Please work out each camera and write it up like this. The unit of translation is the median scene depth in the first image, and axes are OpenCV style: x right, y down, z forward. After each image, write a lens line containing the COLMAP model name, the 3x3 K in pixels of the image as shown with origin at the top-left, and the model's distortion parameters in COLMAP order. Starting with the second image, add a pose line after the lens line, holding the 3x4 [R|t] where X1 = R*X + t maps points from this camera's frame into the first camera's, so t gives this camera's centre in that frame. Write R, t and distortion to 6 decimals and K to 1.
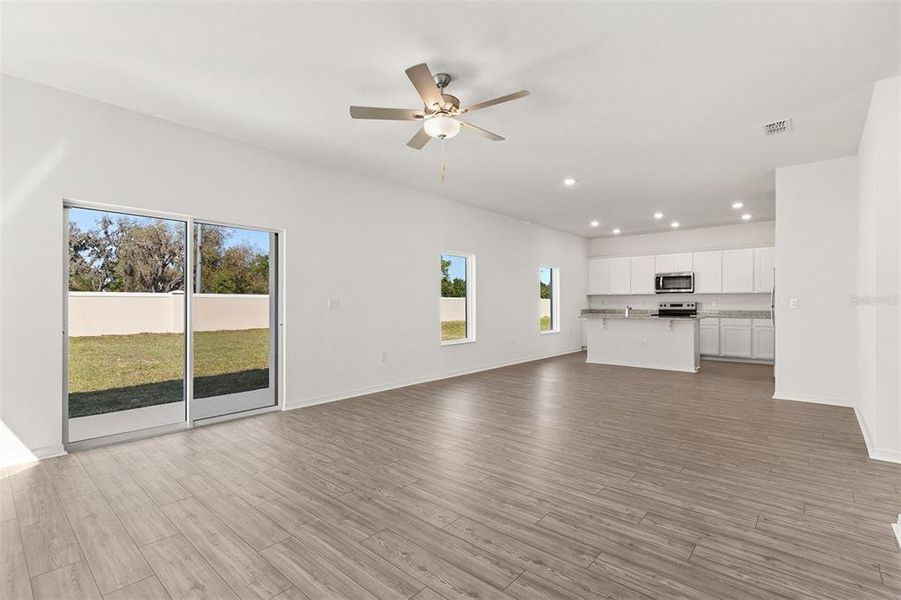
lens RADIAL K [[418.7, 0, 445.6], [0, 418.7, 302.4], [0, 0, 1]] dist [0.000439, 0.001591]
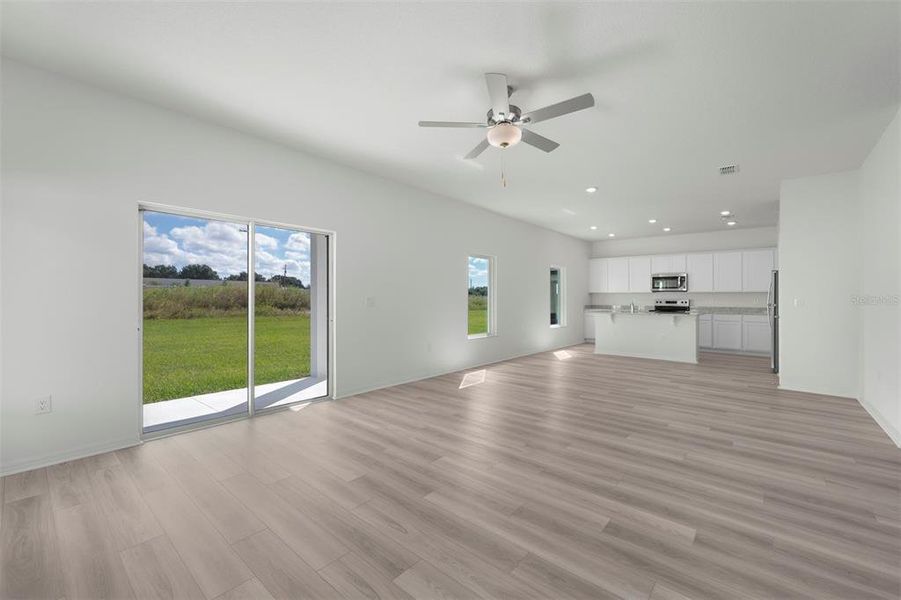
lens RADIAL K [[371.4, 0, 444.4], [0, 371.4, 301.4], [0, 0, 1]] dist [-0.006452, -0.000122]
pose [[0.999935, 0.002939, 0.010991, -0.065184], [-0.003033, 0.999958, 0.008598, -0.002346], [-0.010965, -0.008631, 0.999903, 0.020900]]
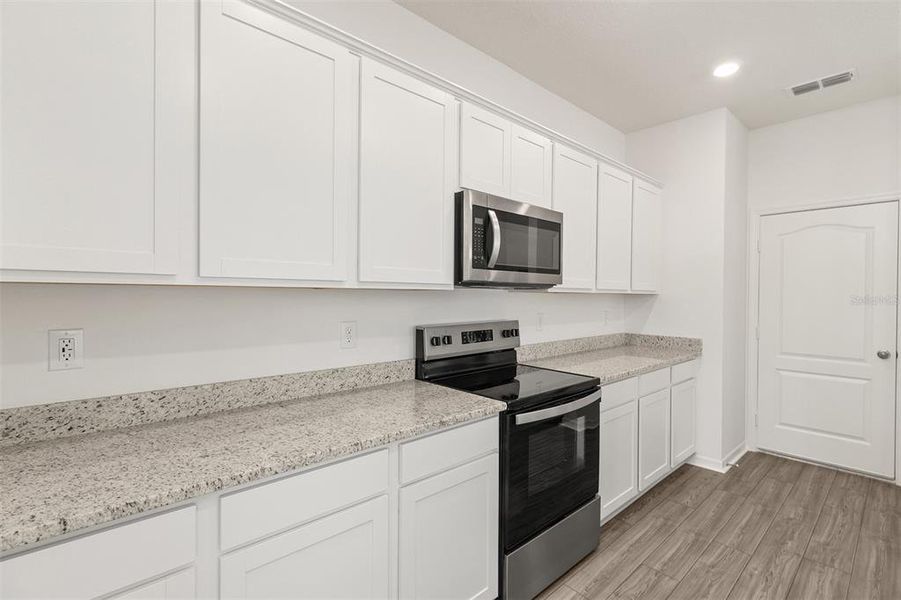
lens RADIAL K [[418.7, 0, 454.8], [0, 418.7, 294.8], [0, 0, 1]] dist [0.000439, 0.001591]
pose [[0.097840, -0.004312, 0.995193, 0.309605], [-0.009445, 0.999942, 0.005261, -0.019265], [-0.995157, -0.009914, 0.097794, 1.013254]]
